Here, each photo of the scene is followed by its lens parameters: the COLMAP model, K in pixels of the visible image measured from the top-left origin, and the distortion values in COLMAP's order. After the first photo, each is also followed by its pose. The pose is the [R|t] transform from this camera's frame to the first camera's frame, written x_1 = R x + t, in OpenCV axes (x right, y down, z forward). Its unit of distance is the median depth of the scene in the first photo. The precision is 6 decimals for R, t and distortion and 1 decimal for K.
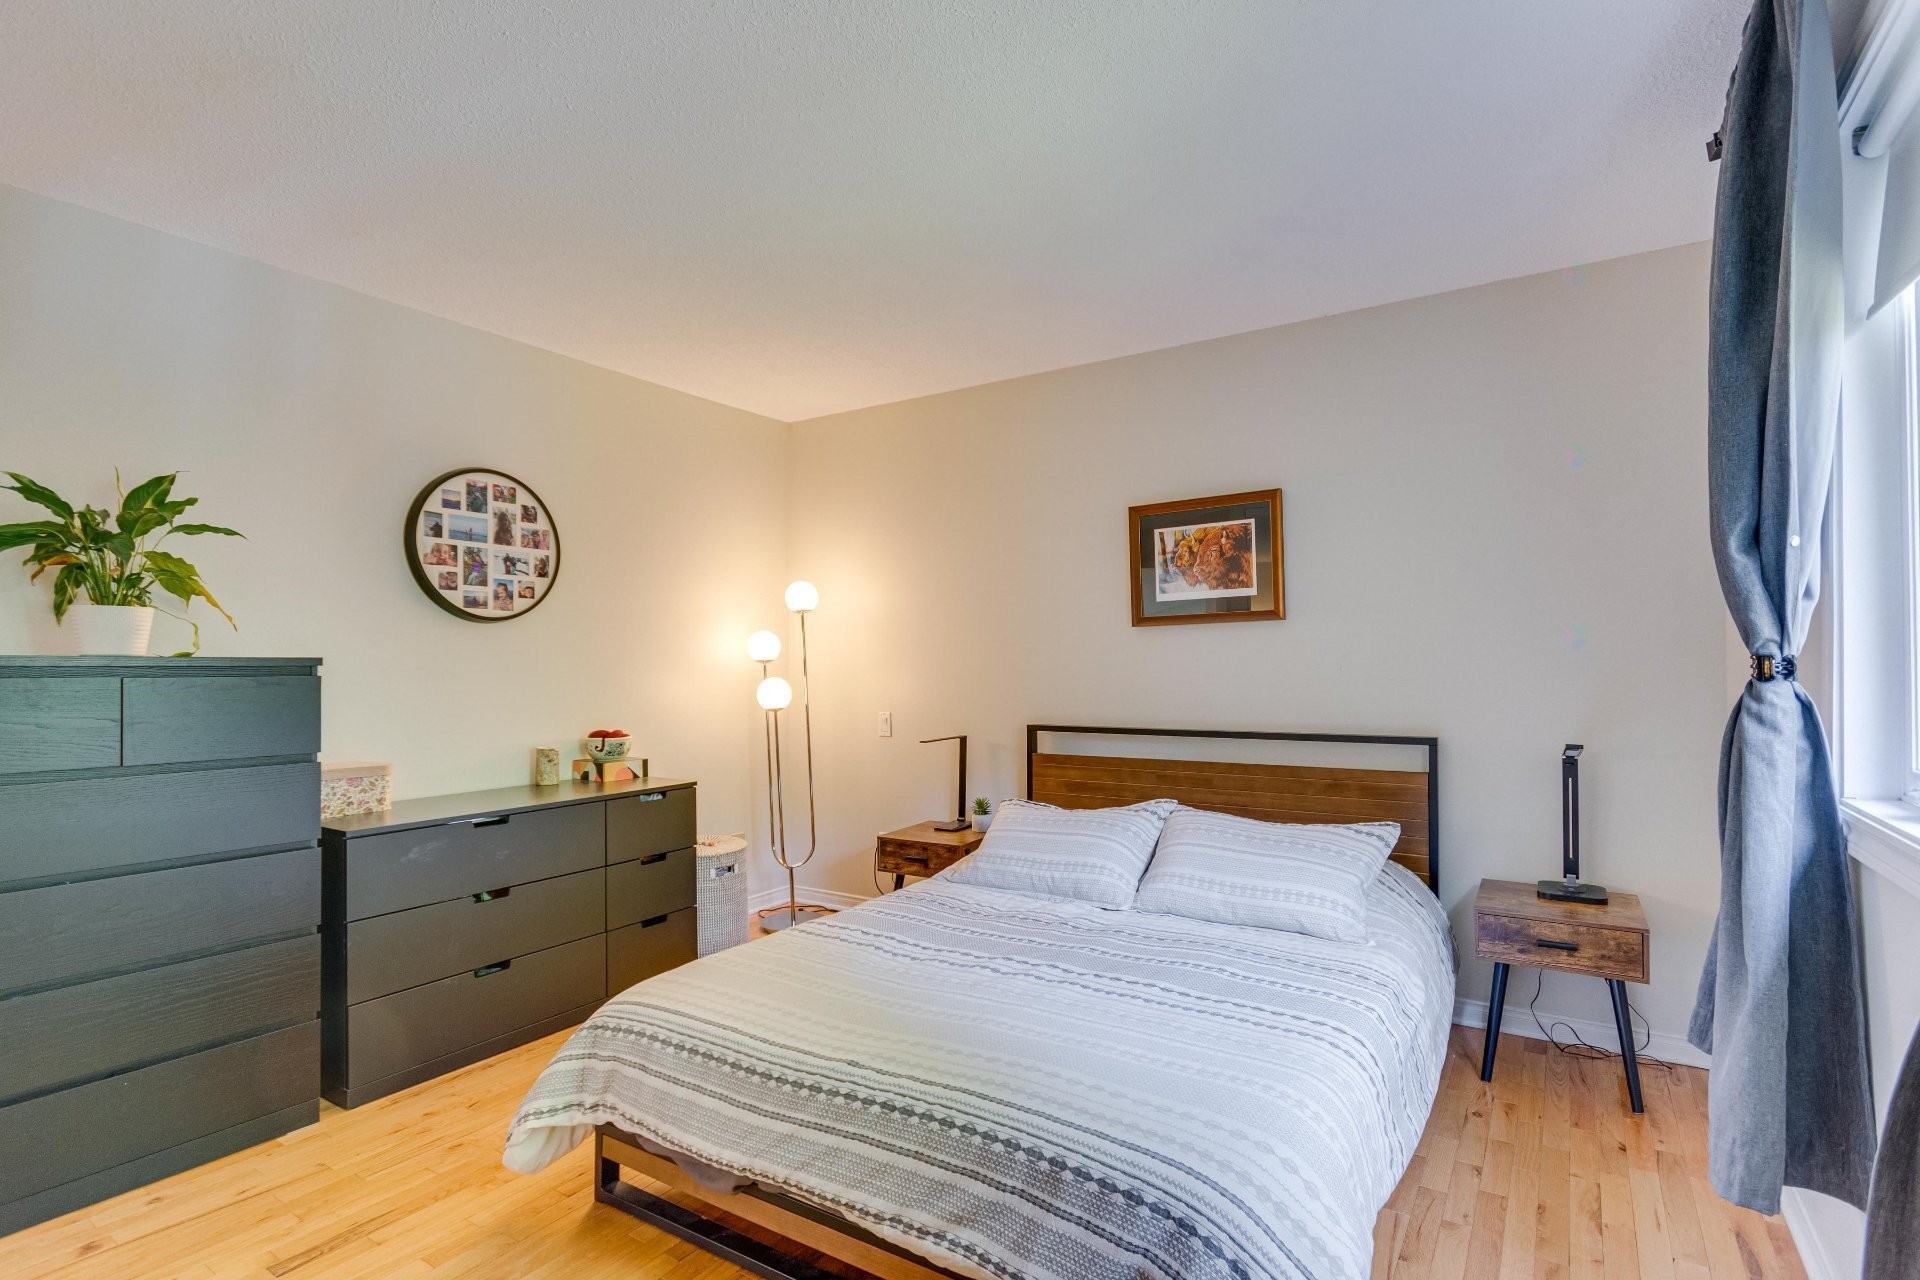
lens RADIAL K [[917.3, 0, 957.5], [0, 917.3, 658.5], [0, 0, 1]] dist [0.000564, 0.000575]
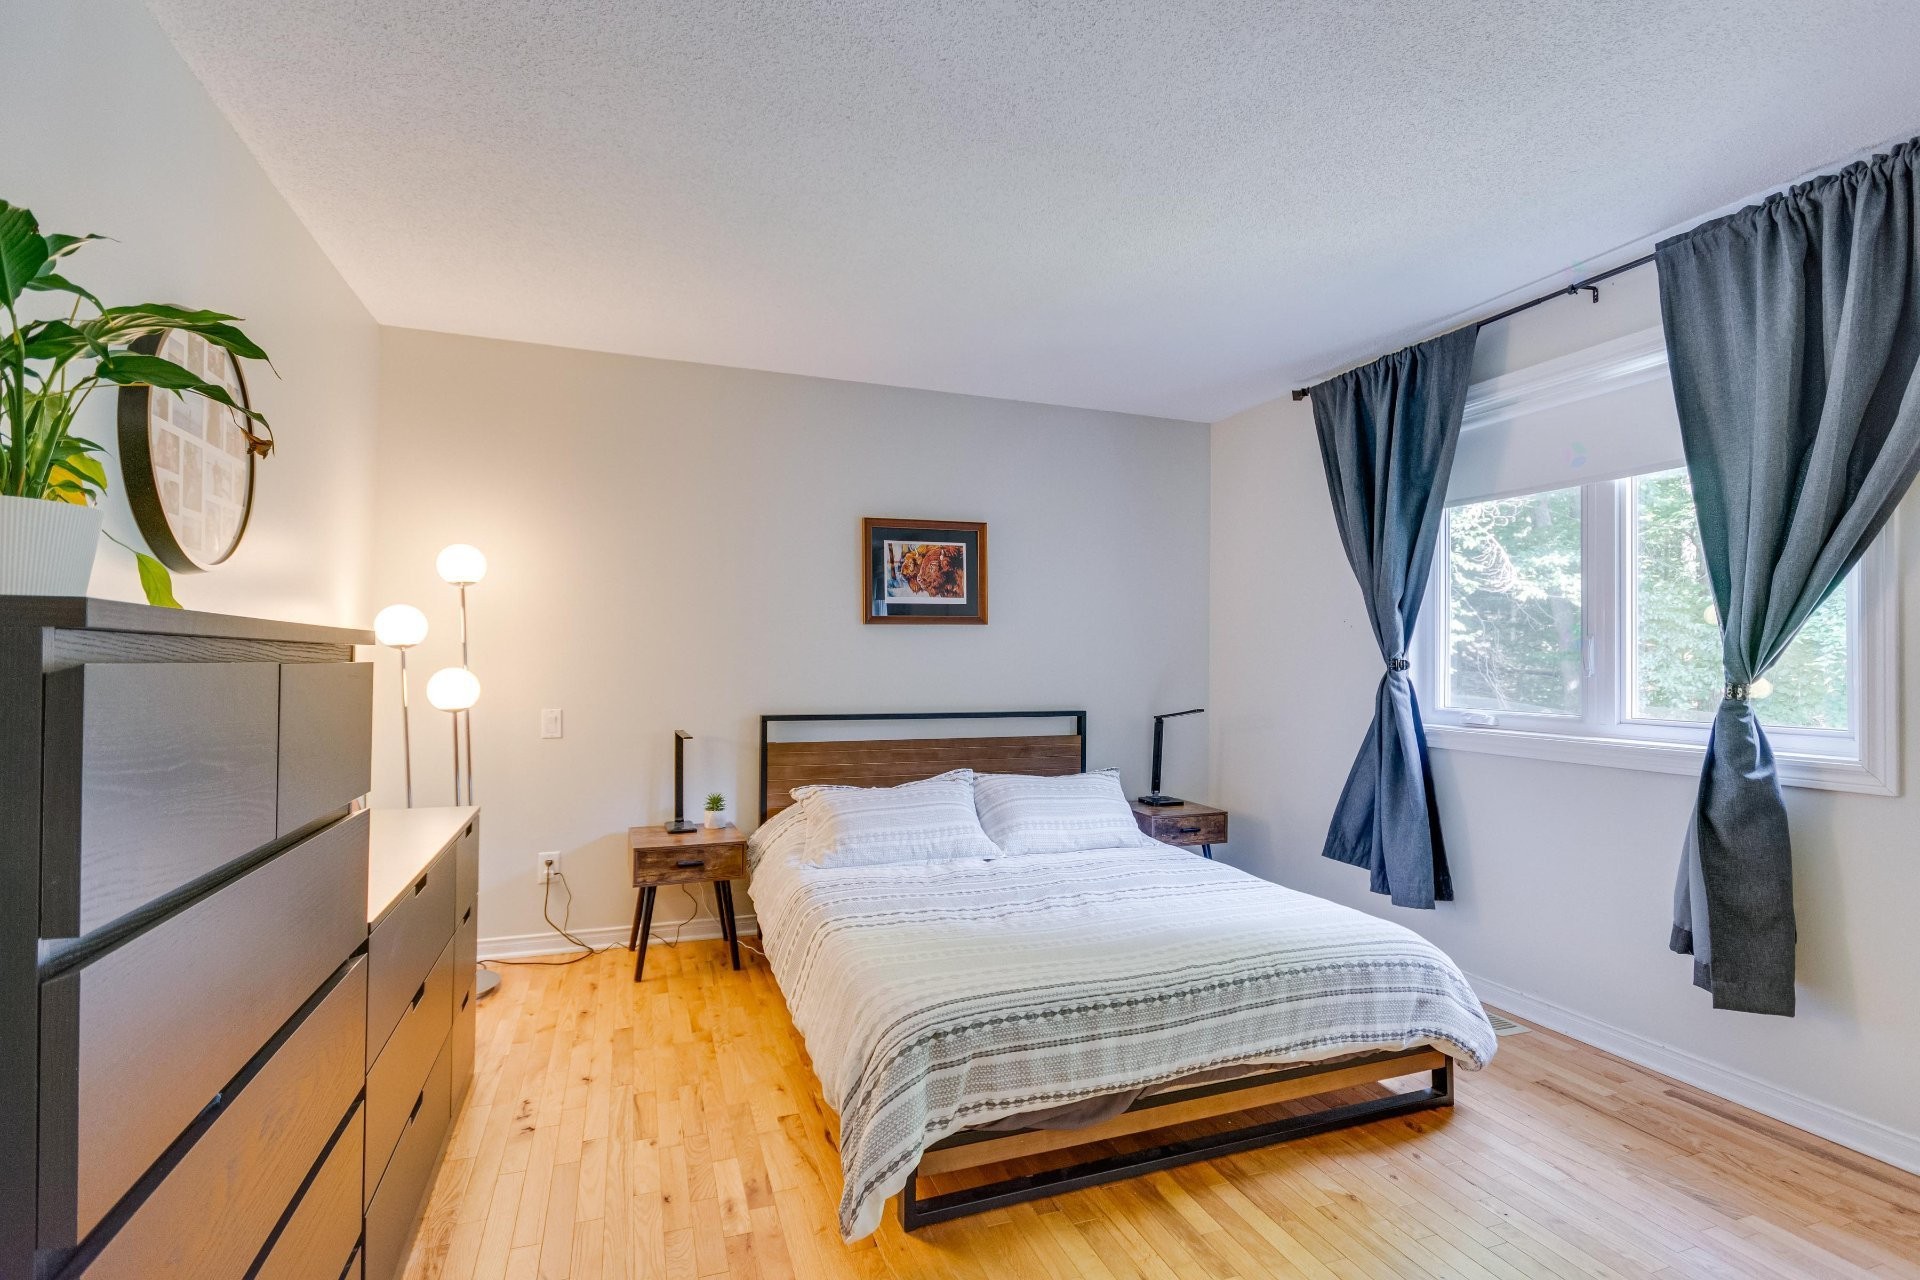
lens RADIAL K [[917.3, 0, 956.9], [0, 917.3, 646.1], [0, 0, 1]] dist [0.000564, 0.000575]
pose [[0.598700, 0.022704, 0.800651, -0.687527], [-0.017341, 0.999731, -0.015383, 0.008469], [-0.800786, -0.004674, 0.598933, 0.251926]]
